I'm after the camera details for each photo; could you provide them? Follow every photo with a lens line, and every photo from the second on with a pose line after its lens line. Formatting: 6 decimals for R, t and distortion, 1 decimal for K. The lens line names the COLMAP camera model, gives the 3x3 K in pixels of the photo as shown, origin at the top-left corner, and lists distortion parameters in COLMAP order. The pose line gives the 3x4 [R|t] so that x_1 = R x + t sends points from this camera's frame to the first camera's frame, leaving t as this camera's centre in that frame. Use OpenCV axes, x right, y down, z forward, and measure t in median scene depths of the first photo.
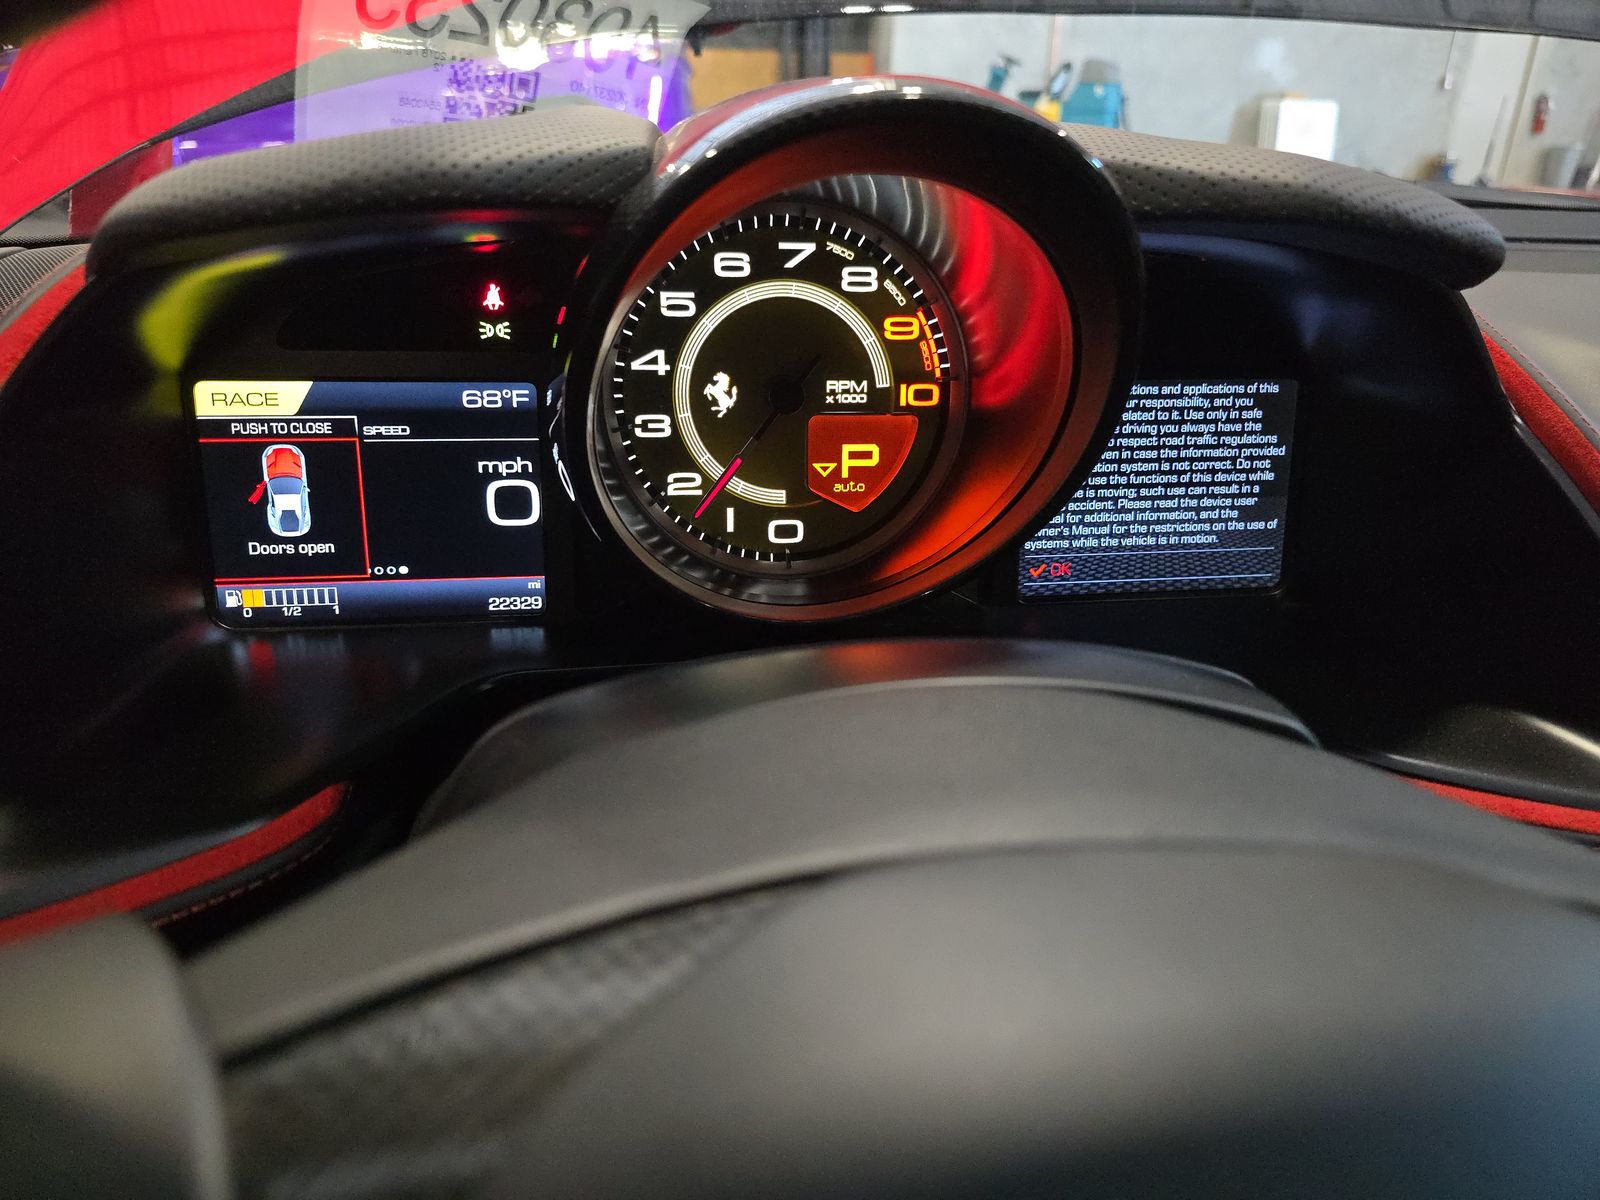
lens RADIAL K [[1118.7, 0, 791.9], [0, 1118.7, 599.8], [0, 0, 1]] dist [0.064552, -0.064170]
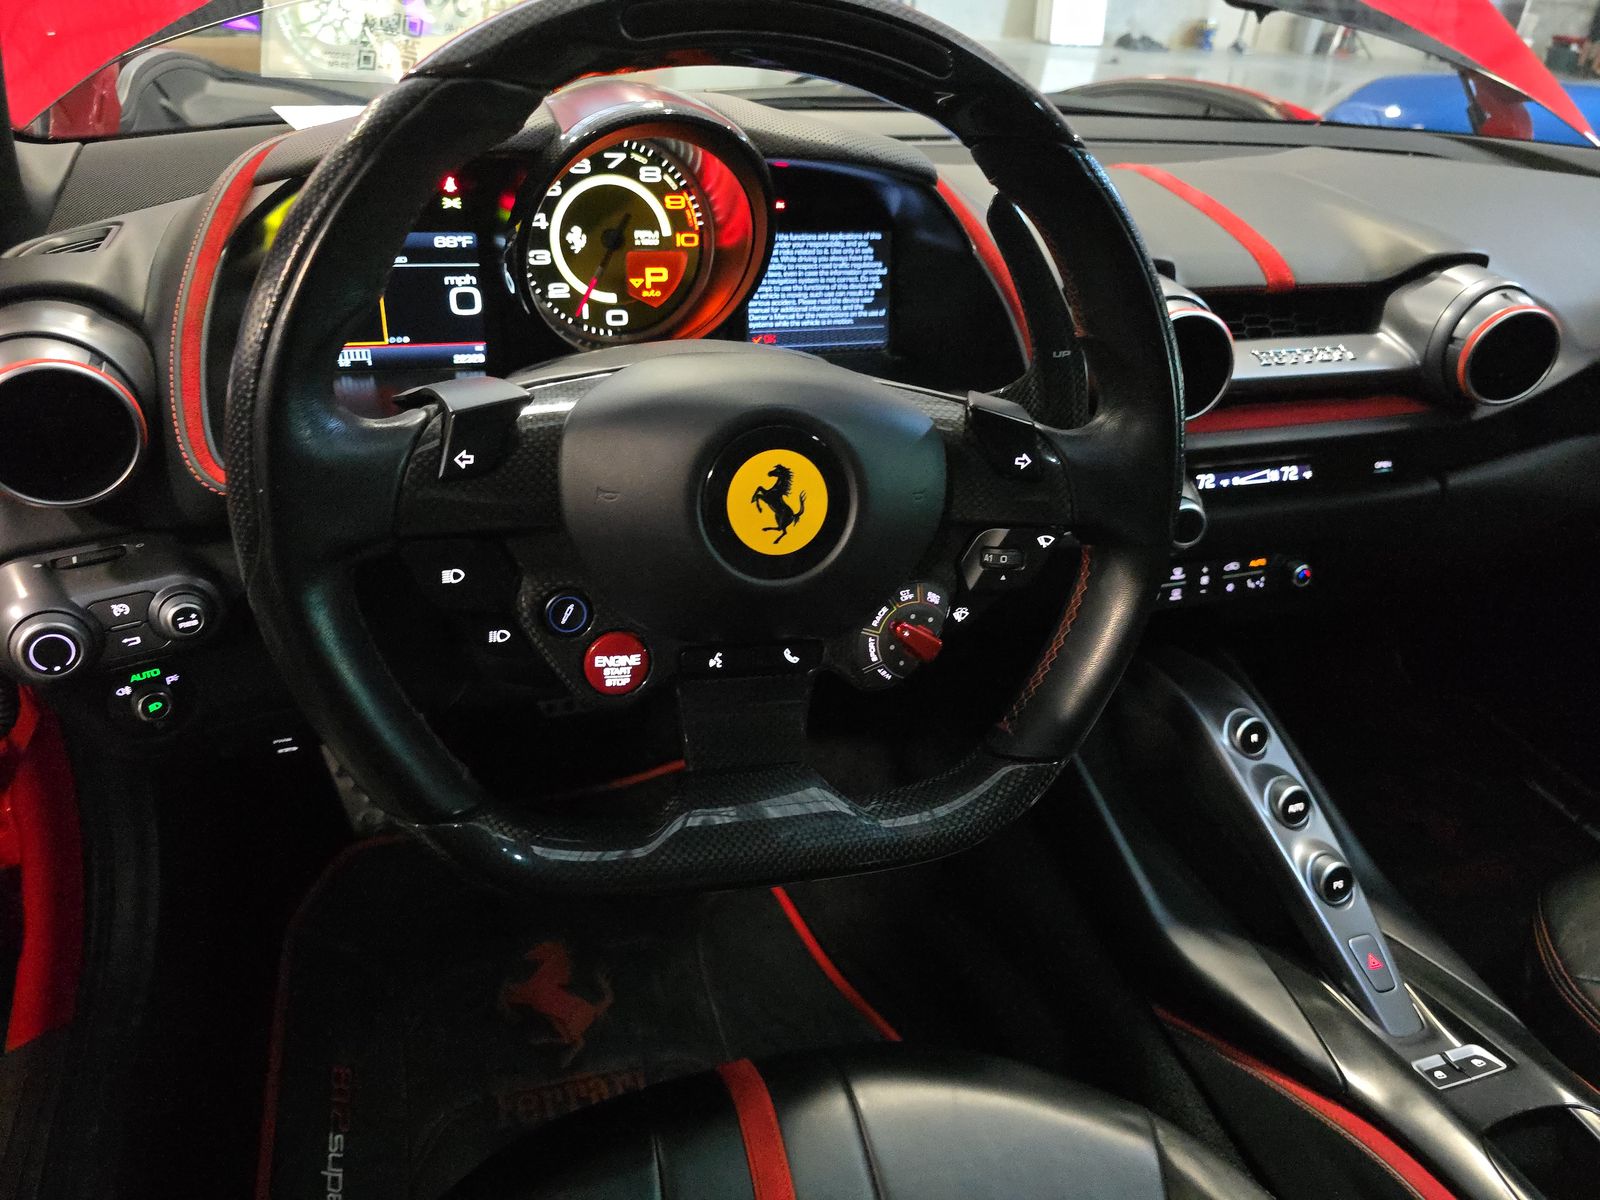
lens RADIAL K [[1118.7, 0, 791.9], [0, 1118.7, 599.8], [0, 0, 1]] dist [0.064552, -0.064170]
pose [[0.986229, -0.053090, 0.156630, -0.035787], [0.031917, 0.990369, 0.134722, 0.155919], [-0.162274, -0.127868, 0.978426, -0.894048]]
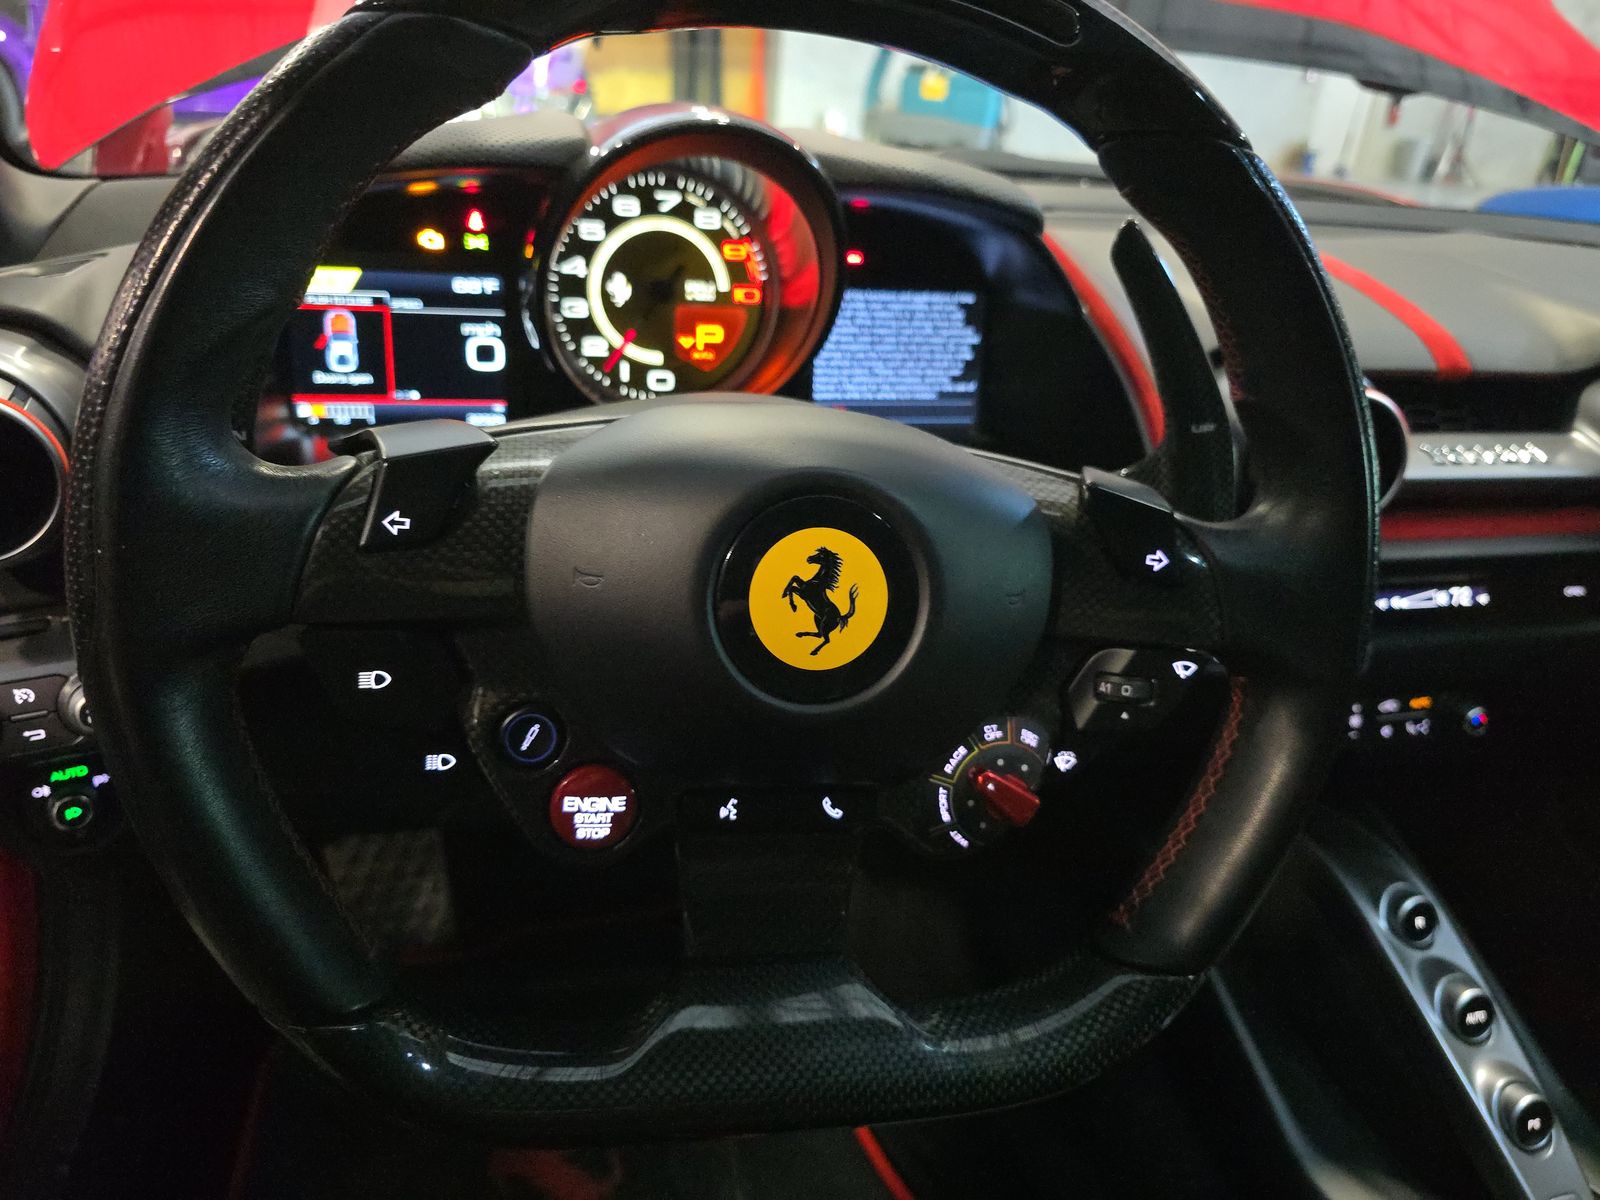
lens RADIAL K [[1118.7, 0, 791.9], [0, 1118.7, 599.8], [0, 0, 1]] dist [0.064552, -0.064170]
pose [[0.995706, 0.006227, 0.092360, 0.033826], [-0.010413, 0.998937, 0.044911, 0.173368], [-0.091982, -0.045680, 0.994712, -0.598229]]
